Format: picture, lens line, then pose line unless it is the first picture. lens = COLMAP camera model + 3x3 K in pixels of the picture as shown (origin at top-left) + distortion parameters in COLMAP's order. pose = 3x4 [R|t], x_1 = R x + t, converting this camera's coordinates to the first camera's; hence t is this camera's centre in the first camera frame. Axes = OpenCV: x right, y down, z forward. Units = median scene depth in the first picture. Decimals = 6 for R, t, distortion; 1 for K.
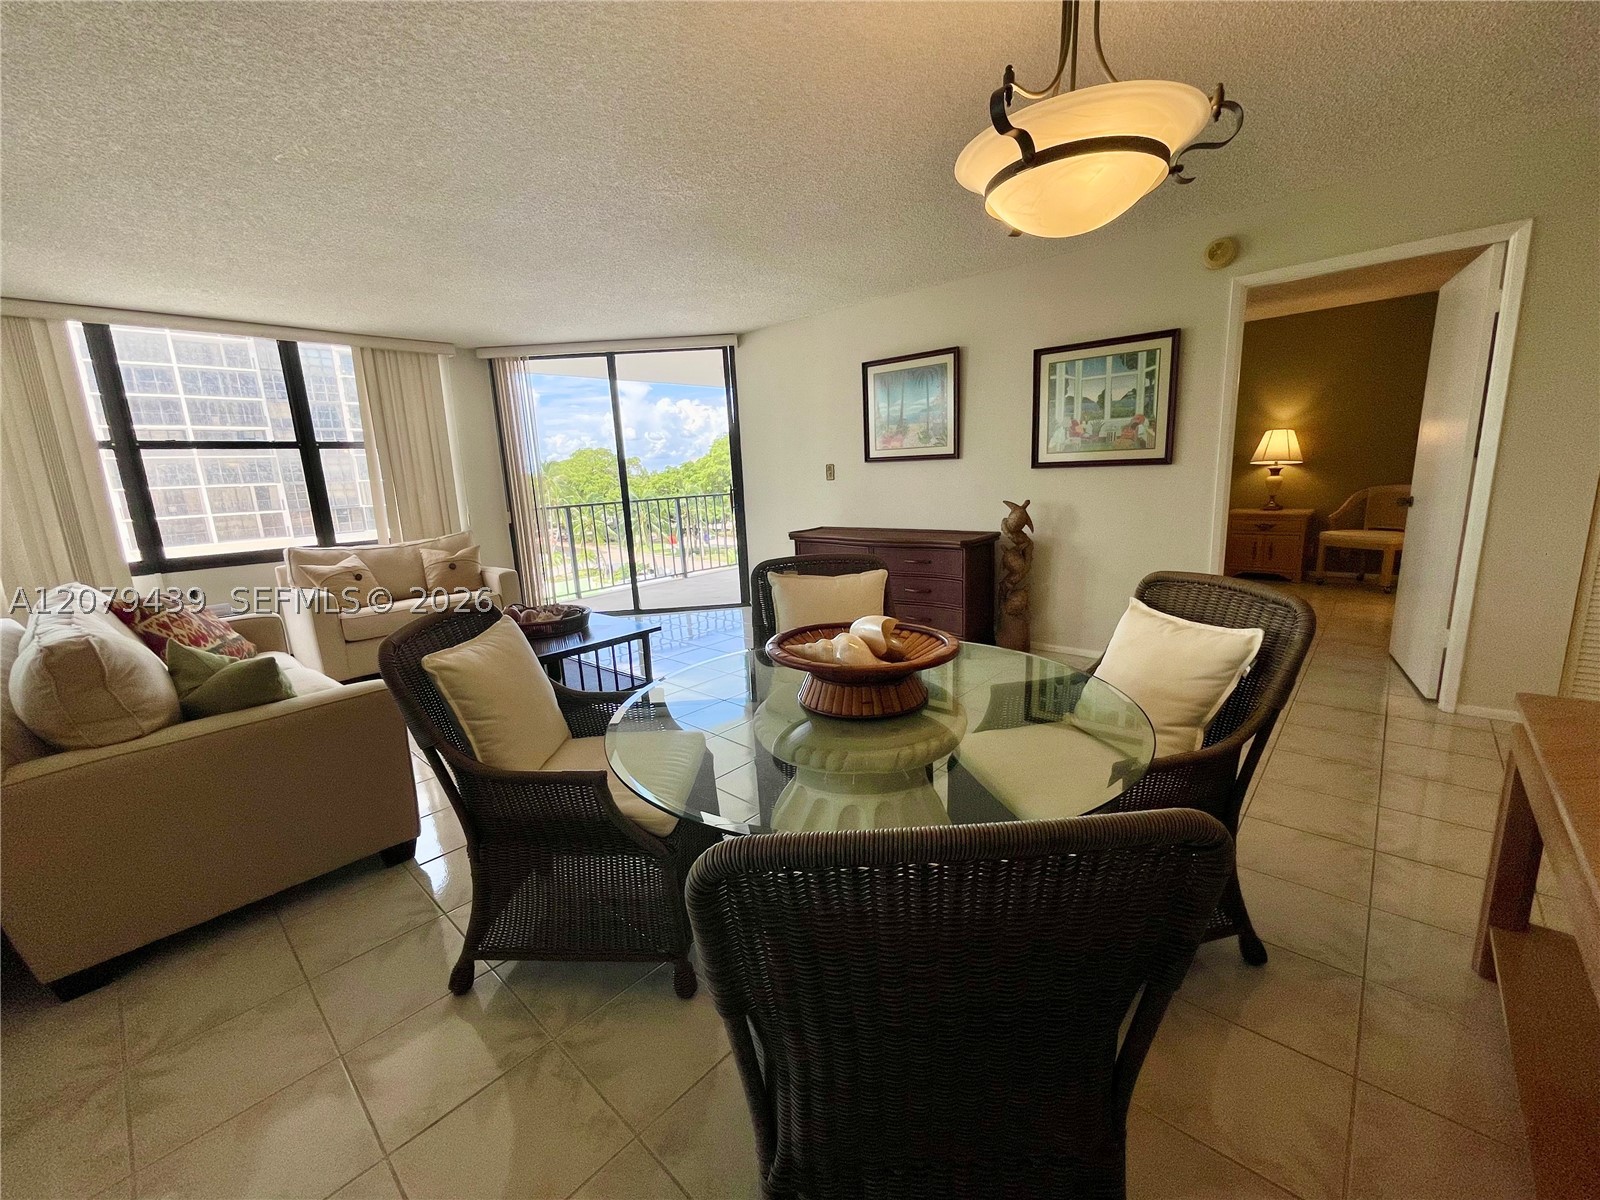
lens RADIAL K [[644.4, 0, 811.1], [0, 644.4, 609.0], [0, 0, 1]] dist [0.000832, 0.000490]
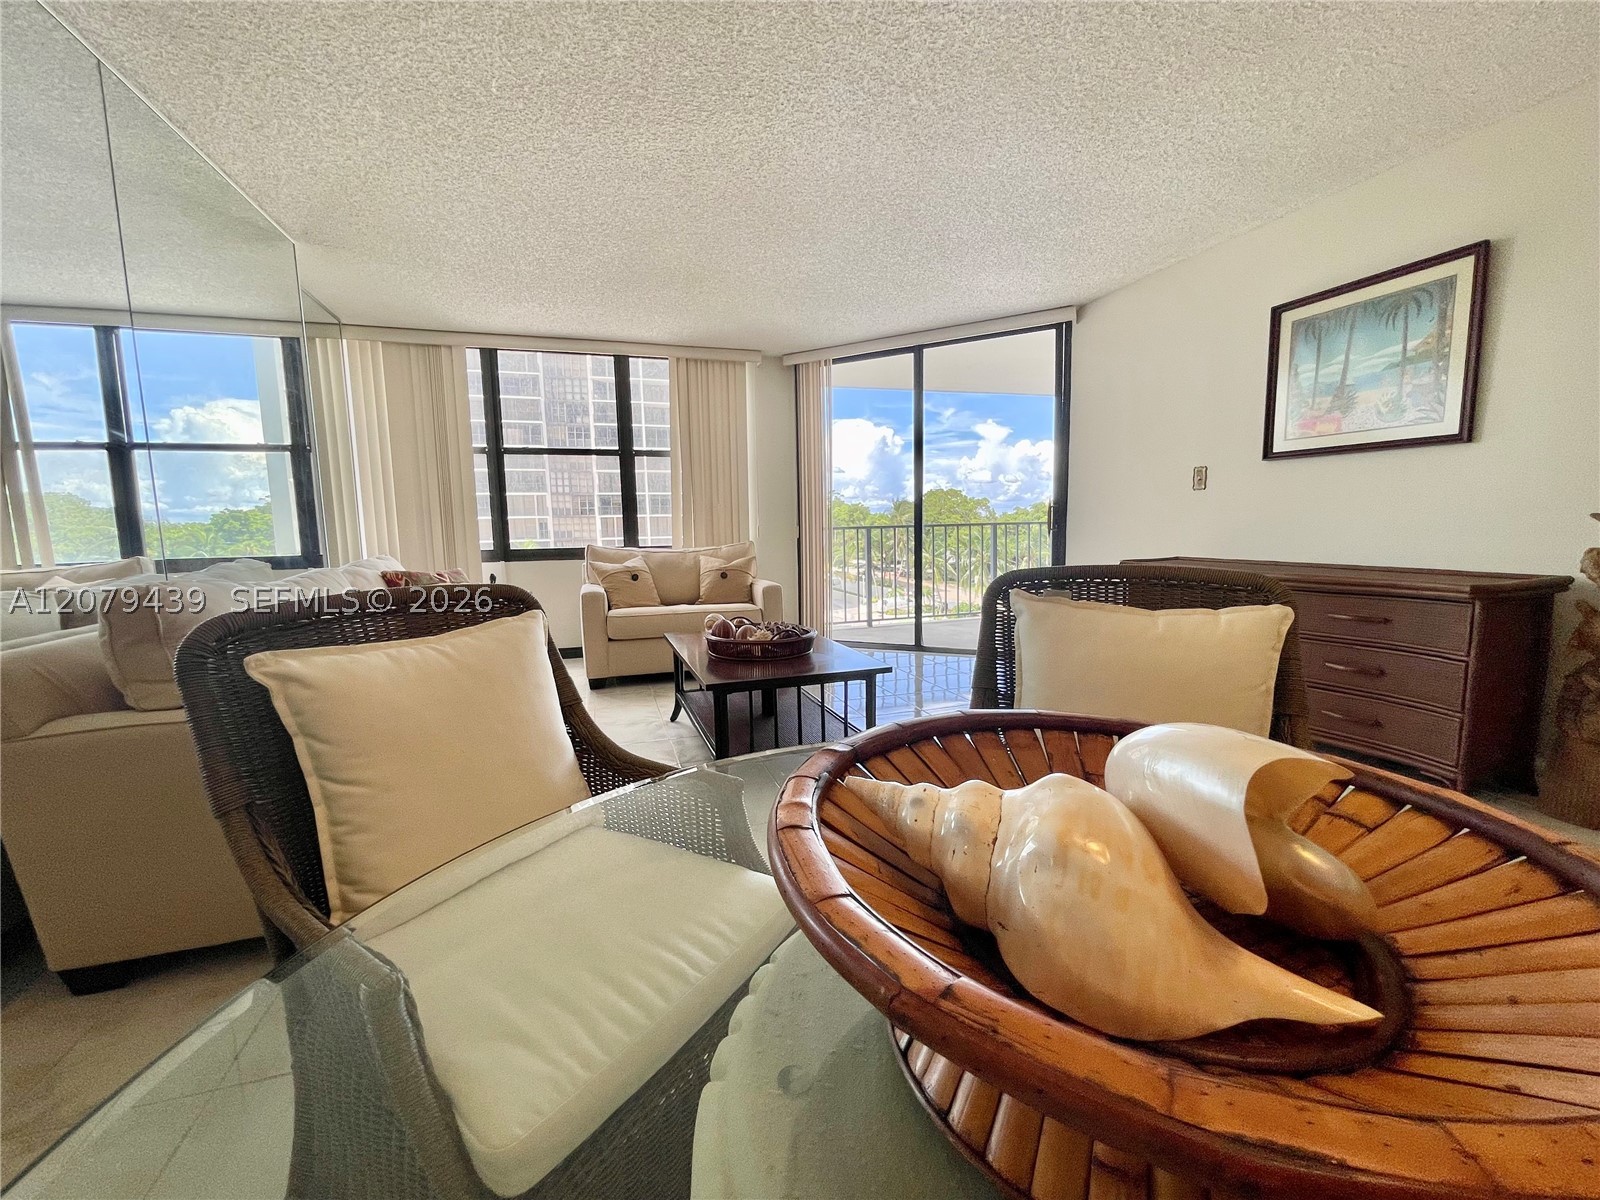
lens RADIAL K [[644.4, 0, 803.5], [0, 644.4, 602.5], [0, 0, 1]] dist [0.000832, 0.000490]
pose [[0.859053, 0.088000, -0.504265, 0.029277], [-0.125487, 0.991256, -0.040790, -0.002288], [0.496266, 0.098320, 0.862585, 0.253456]]
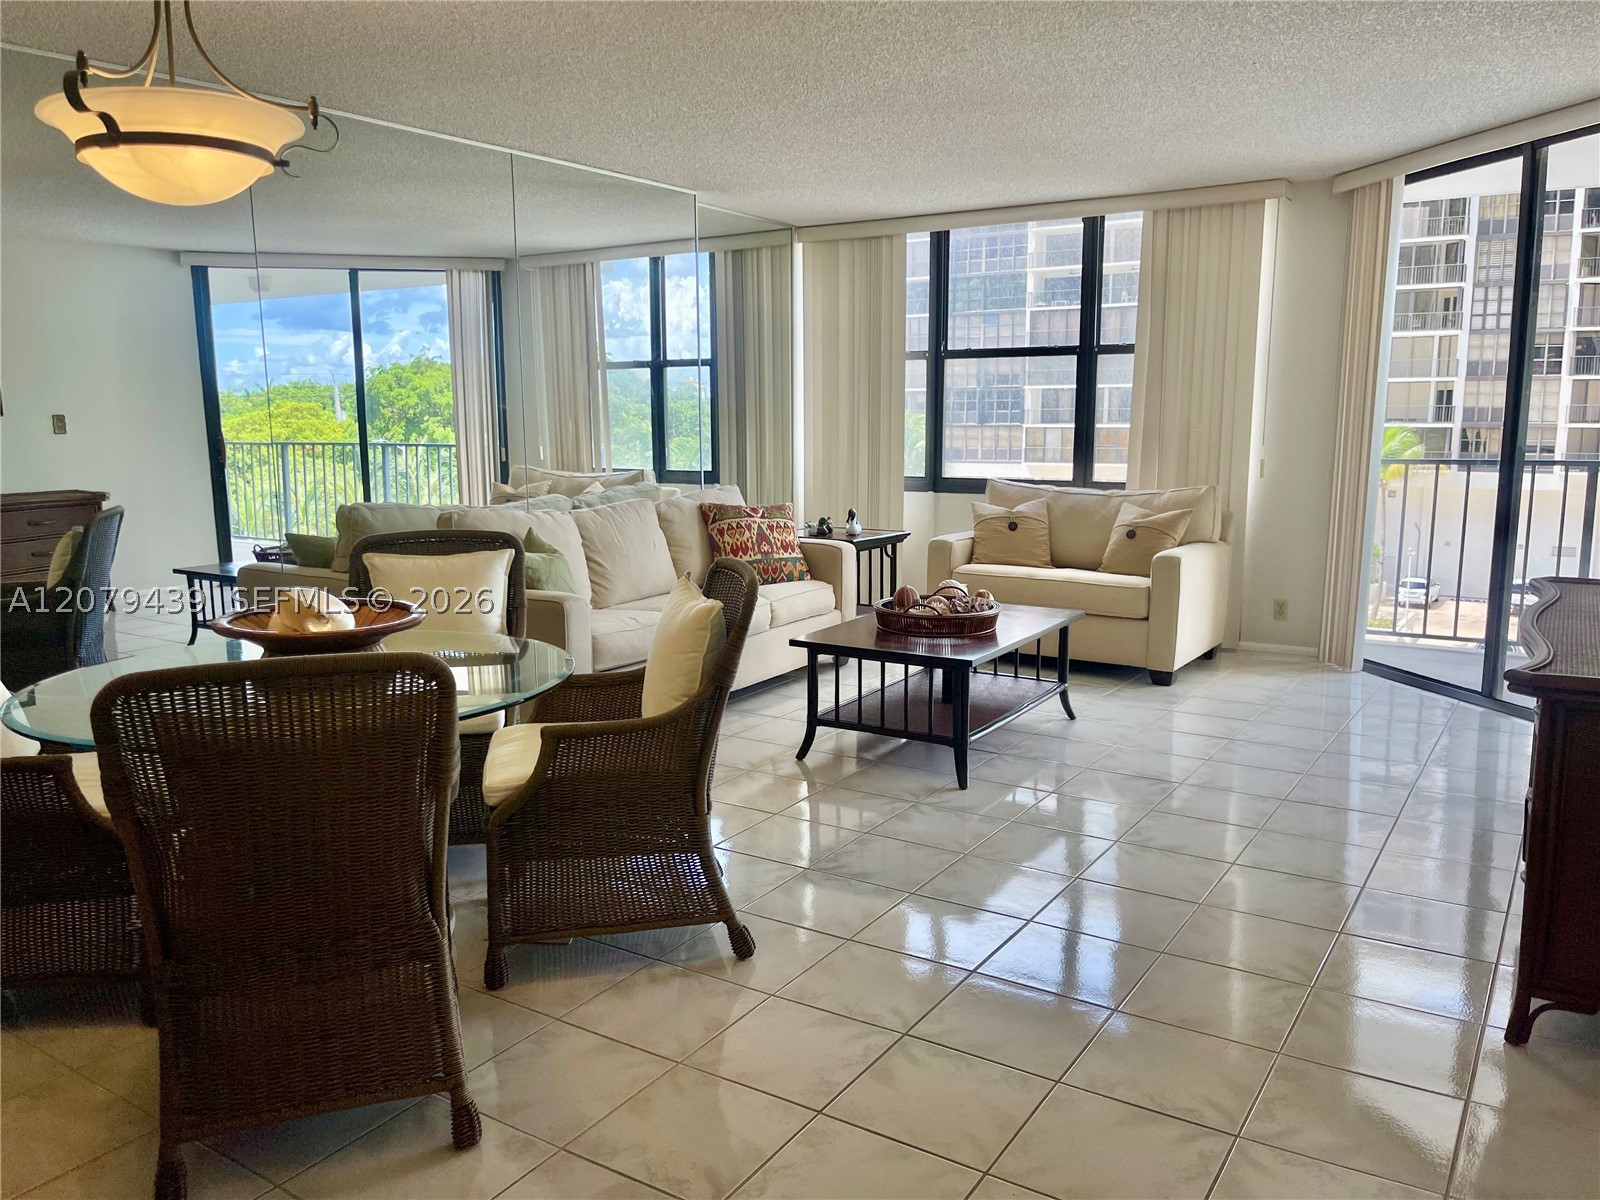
lens RADIAL K [[1234.5, 0, 806.0], [0, 1234.5, 607.6], [0, 0, 1]] dist [0.004468, -0.004284]
pose [[0.157865, 0.200322, -0.966928, 0.640744], [-0.207093, 0.964146, 0.165935, -0.134493], [0.965500, 0.174049, 0.193690, 0.452840]]
